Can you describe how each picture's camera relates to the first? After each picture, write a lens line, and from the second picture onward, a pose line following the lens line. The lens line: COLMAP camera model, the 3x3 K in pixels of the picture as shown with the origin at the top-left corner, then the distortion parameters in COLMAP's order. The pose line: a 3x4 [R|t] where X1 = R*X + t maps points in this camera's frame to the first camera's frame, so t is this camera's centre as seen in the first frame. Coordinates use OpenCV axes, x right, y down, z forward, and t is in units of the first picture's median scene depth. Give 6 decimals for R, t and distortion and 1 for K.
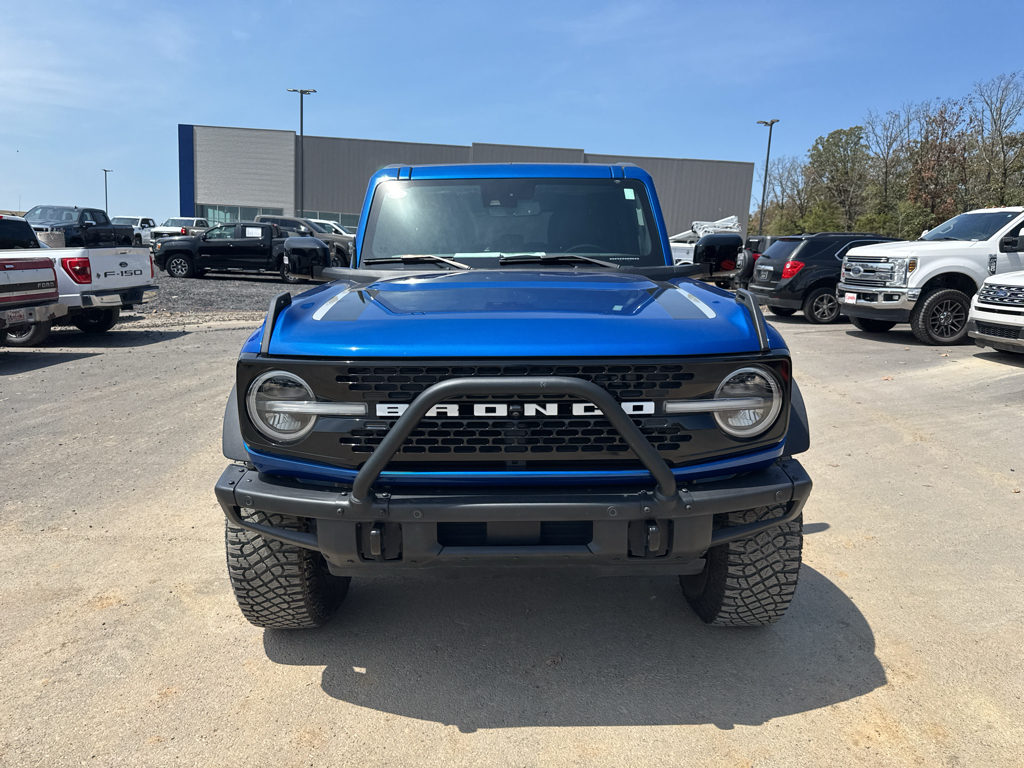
lens RADIAL K [[722.9, 0, 516.1], [0, 722.9, 384.3], [0, 0, 1]] dist [0.010938, -0.020021]
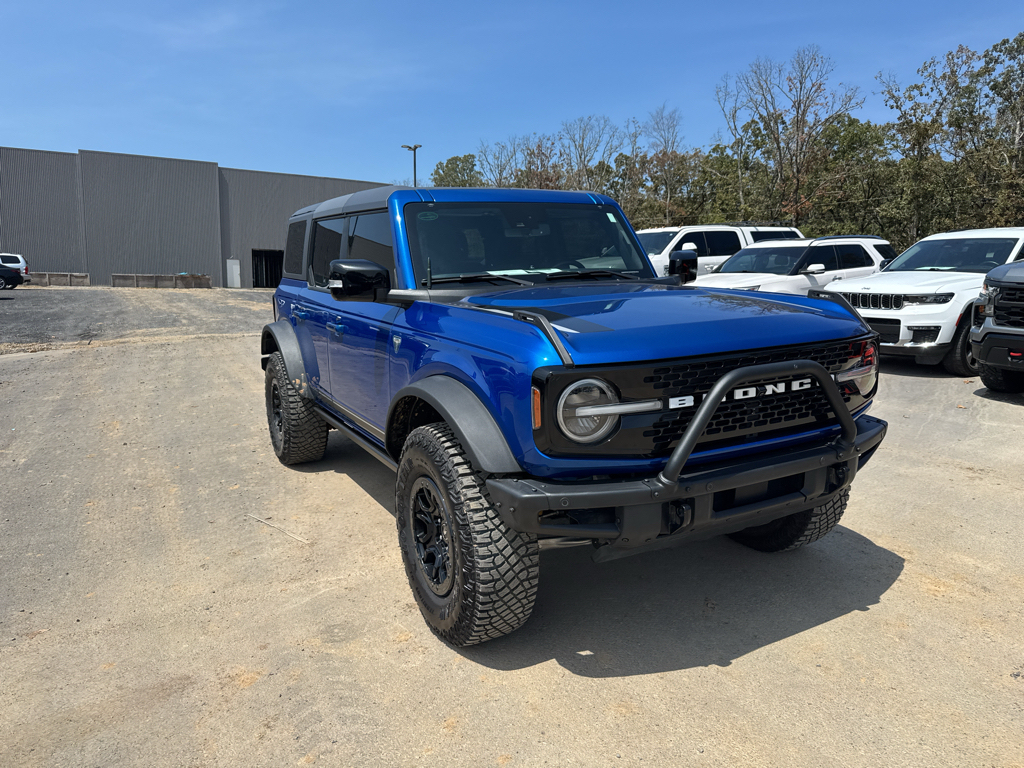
lens RADIAL K [[722.9, 0, 513.8], [0, 722.9, 390.3], [0, 0, 1]] dist [0.010938, -0.020021]
pose [[0.876182, -0.100855, 0.471311, -0.568901], [0.108480, 0.994037, 0.011045, -0.015284], [-0.469615, 0.041450, 0.881898, 0.056568]]
